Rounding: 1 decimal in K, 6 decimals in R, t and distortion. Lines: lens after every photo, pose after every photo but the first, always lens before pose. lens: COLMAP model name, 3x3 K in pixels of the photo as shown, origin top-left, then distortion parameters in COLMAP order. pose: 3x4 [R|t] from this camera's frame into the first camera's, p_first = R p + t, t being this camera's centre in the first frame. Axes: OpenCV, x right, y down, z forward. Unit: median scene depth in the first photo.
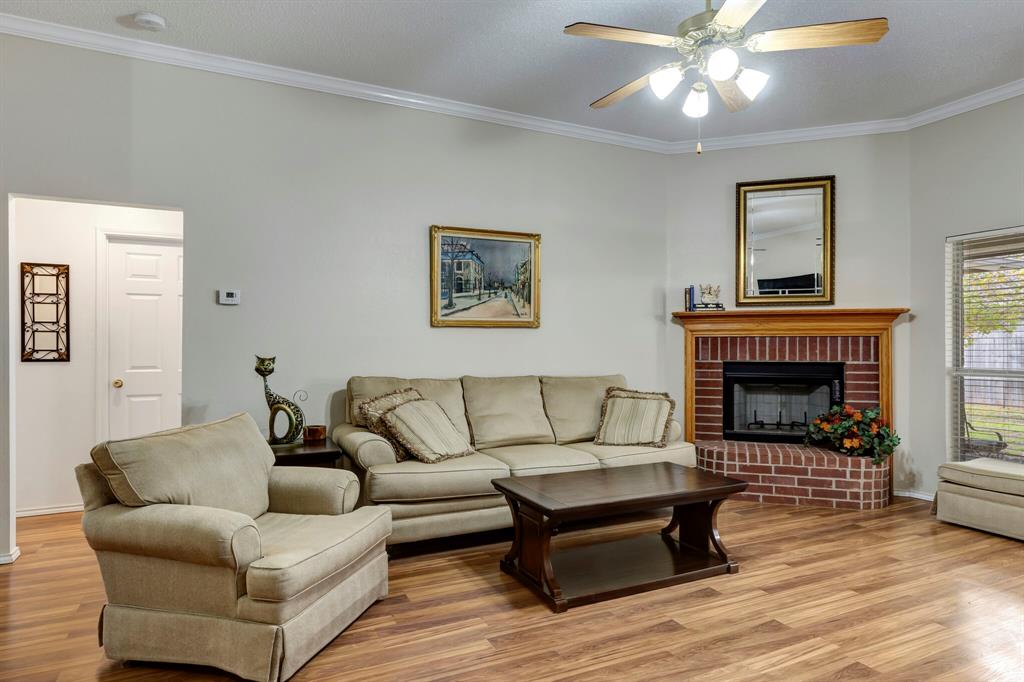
lens RADIAL K [[604.7, 0, 517.1], [0, 604.7, 343.2], [0, 0, 1]] dist [0.002344, 0.000725]
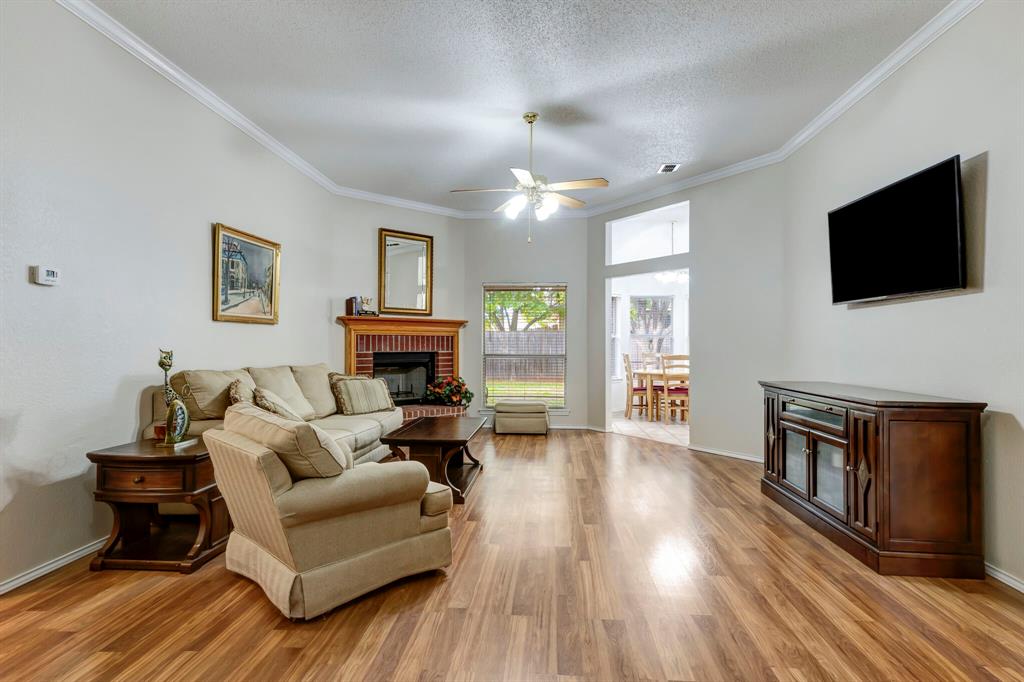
lens RADIAL K [[540.6, 0, 518.1], [0, 540.6, 342.4], [0, 0, 1]] dist [0.006662, 0.000736]
pose [[0.499251, 0.003904, 0.866449, -0.657359], [-0.005495, 0.999984, -0.001339, 0.007601], [-0.866440, -0.004092, 0.499265, 0.085346]]
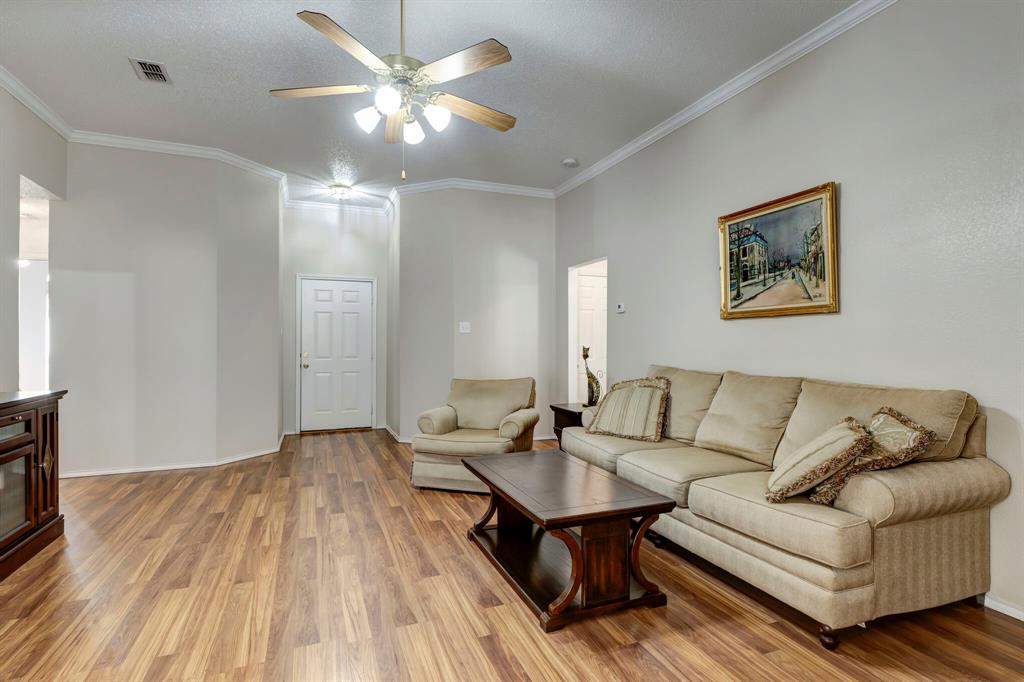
lens RADIAL K [[522.6, 0, 512.6], [0, 522.6, 337.9], [0, 0, 1]] dist [-0.000226, 0.002799]
pose [[-0.085810, -0.008609, -0.996274, 0.711190], [0.005942, 0.999940, -0.009152, 0.007828], [0.996294, -0.006705, -0.085754, 0.701055]]
